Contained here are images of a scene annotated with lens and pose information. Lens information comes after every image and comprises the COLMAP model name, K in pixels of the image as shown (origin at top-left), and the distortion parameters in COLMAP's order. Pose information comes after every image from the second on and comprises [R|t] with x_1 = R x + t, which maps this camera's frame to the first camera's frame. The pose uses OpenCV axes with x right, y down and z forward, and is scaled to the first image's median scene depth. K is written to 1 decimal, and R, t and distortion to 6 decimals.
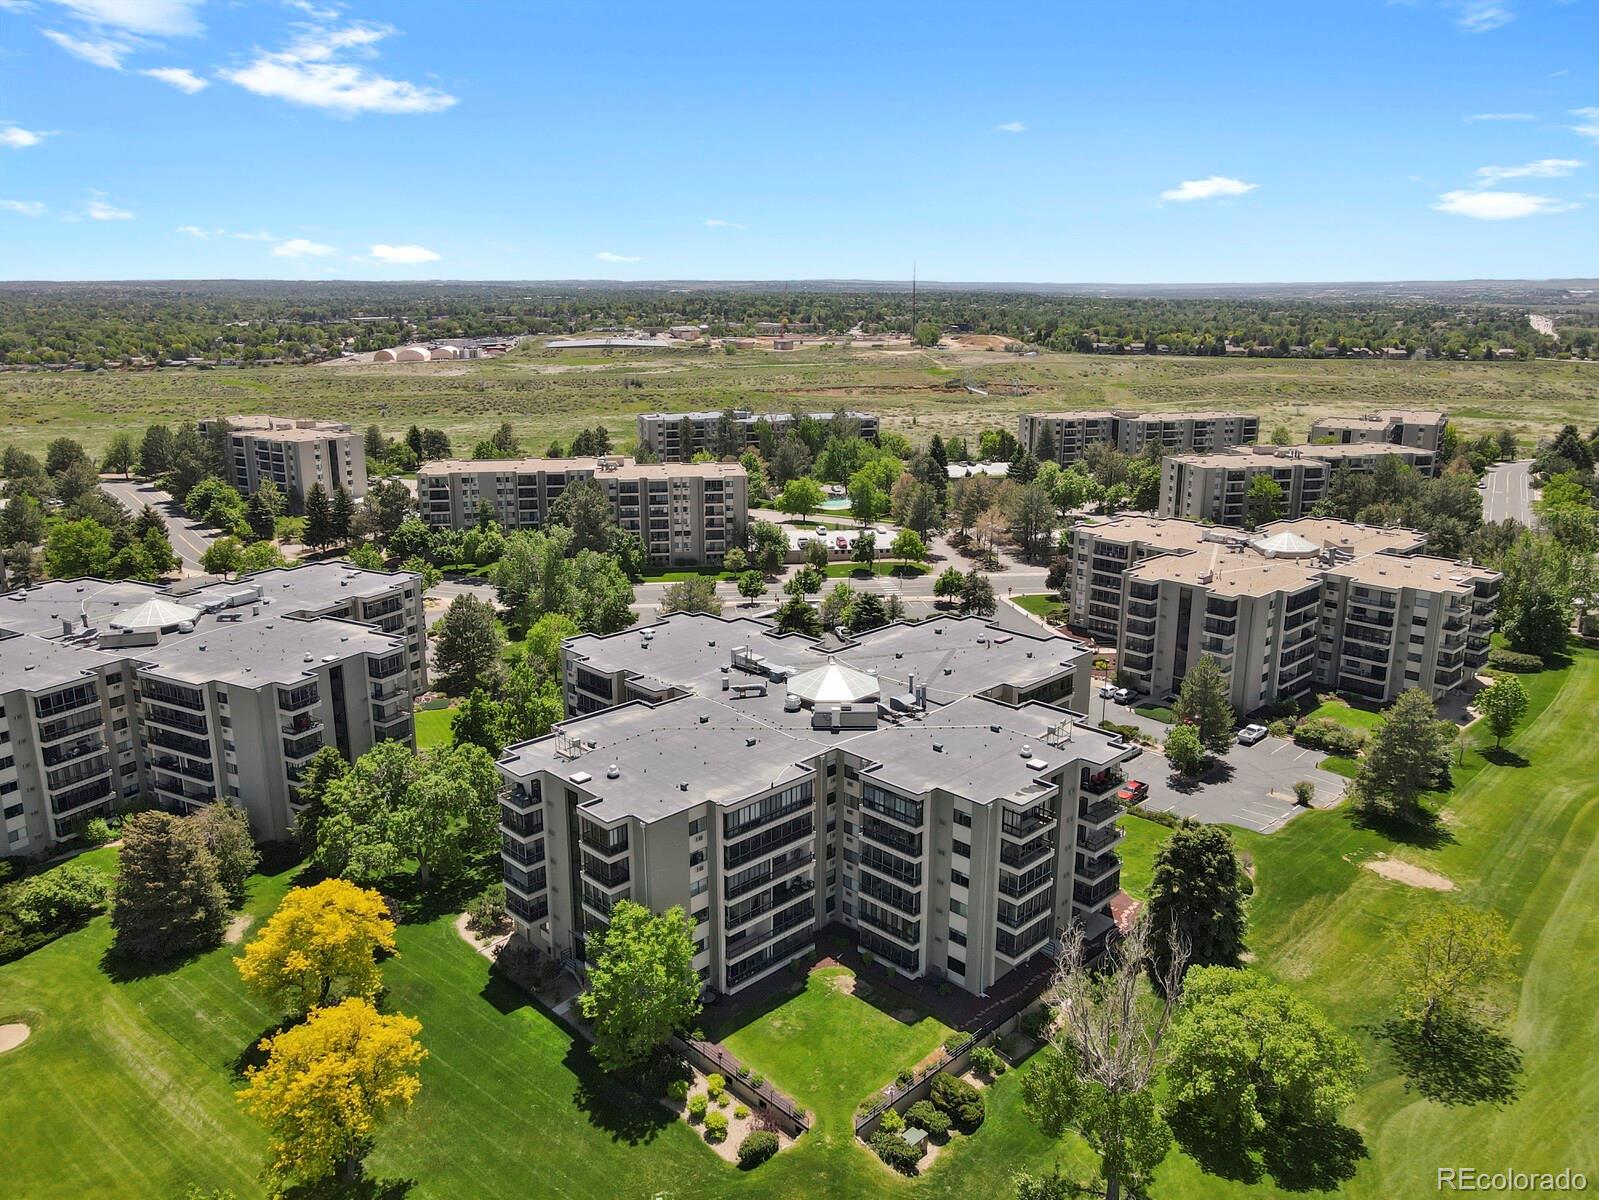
lens RADIAL K [[1168.0, 0, 799.5], [0, 1168.0, 600.0], [0, 0, 1]] dist [-0.003789, 0.050754]
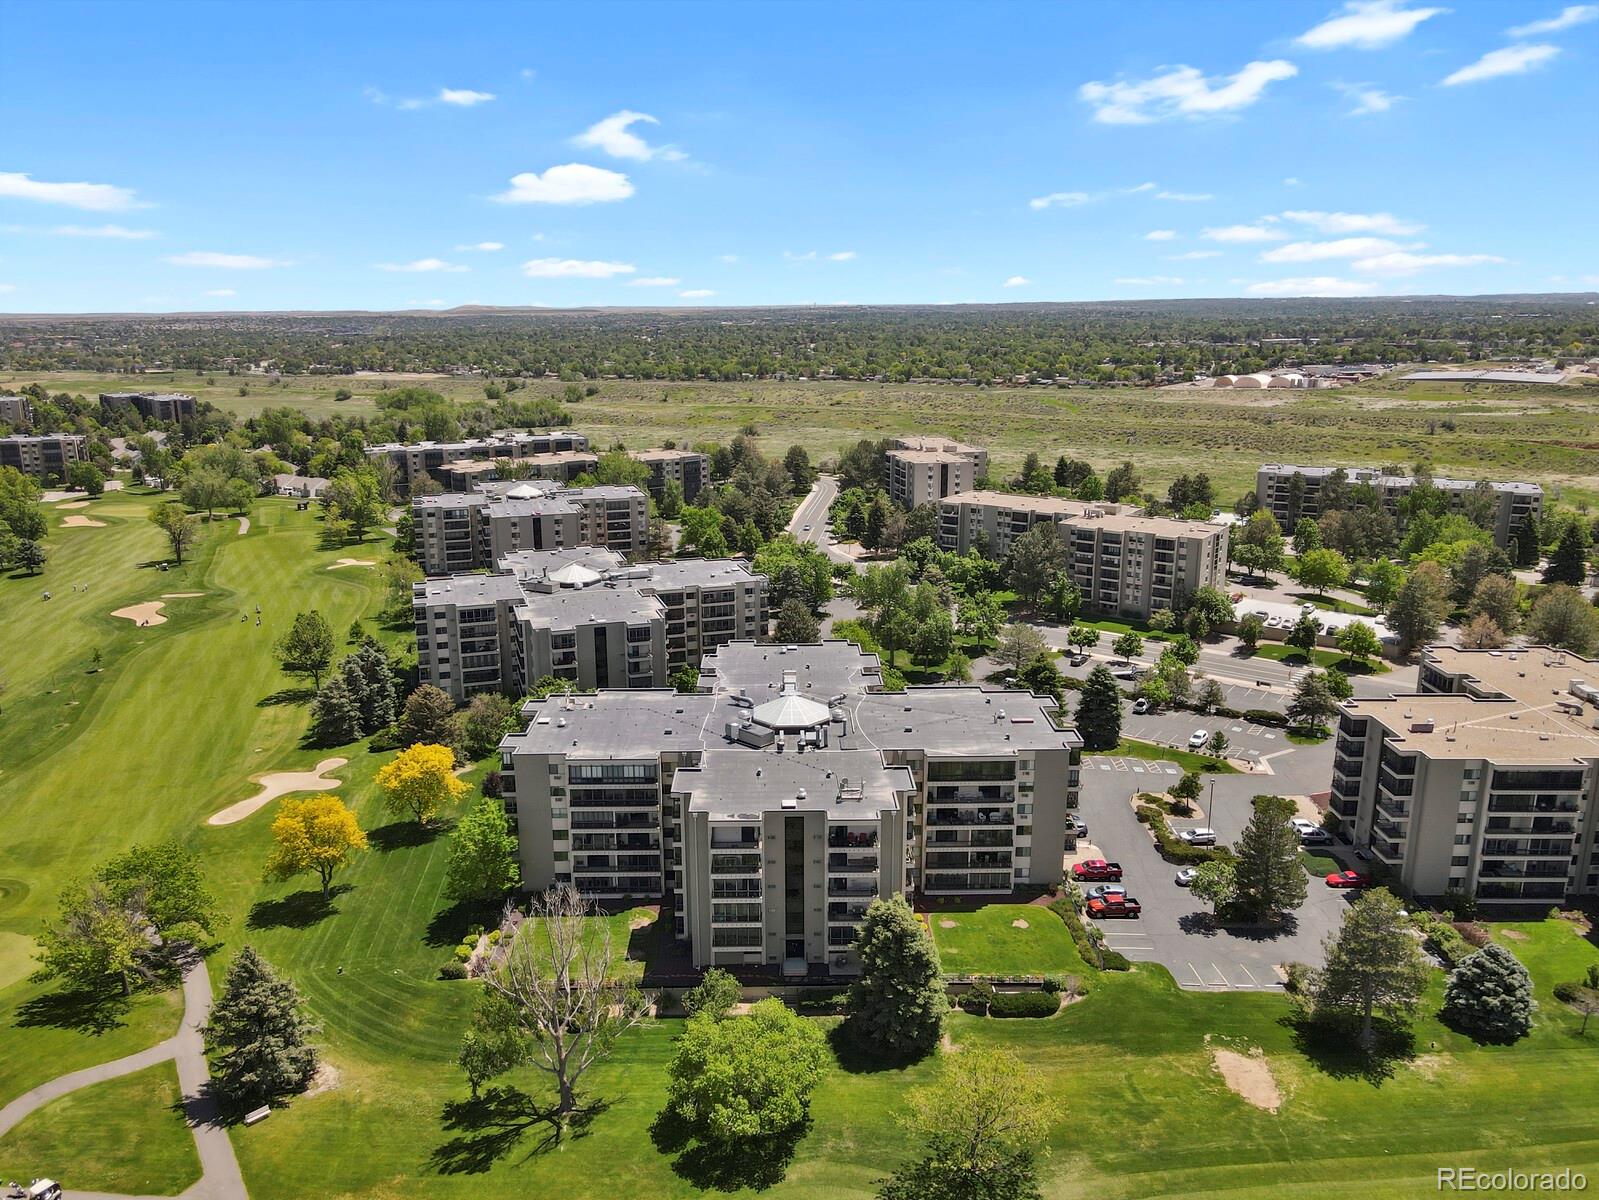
lens RADIAL K [[1168.0, 0, 799.5], [0, 1168.0, 600.0], [0, 0, 1]] dist [-0.003789, 0.050754]
pose [[0.727145, 0.166844, -0.665900, 0.374510], [-0.176238, 0.982875, 0.053816, -0.049275], [0.663475, 0.078225, 0.744097, 0.044864]]
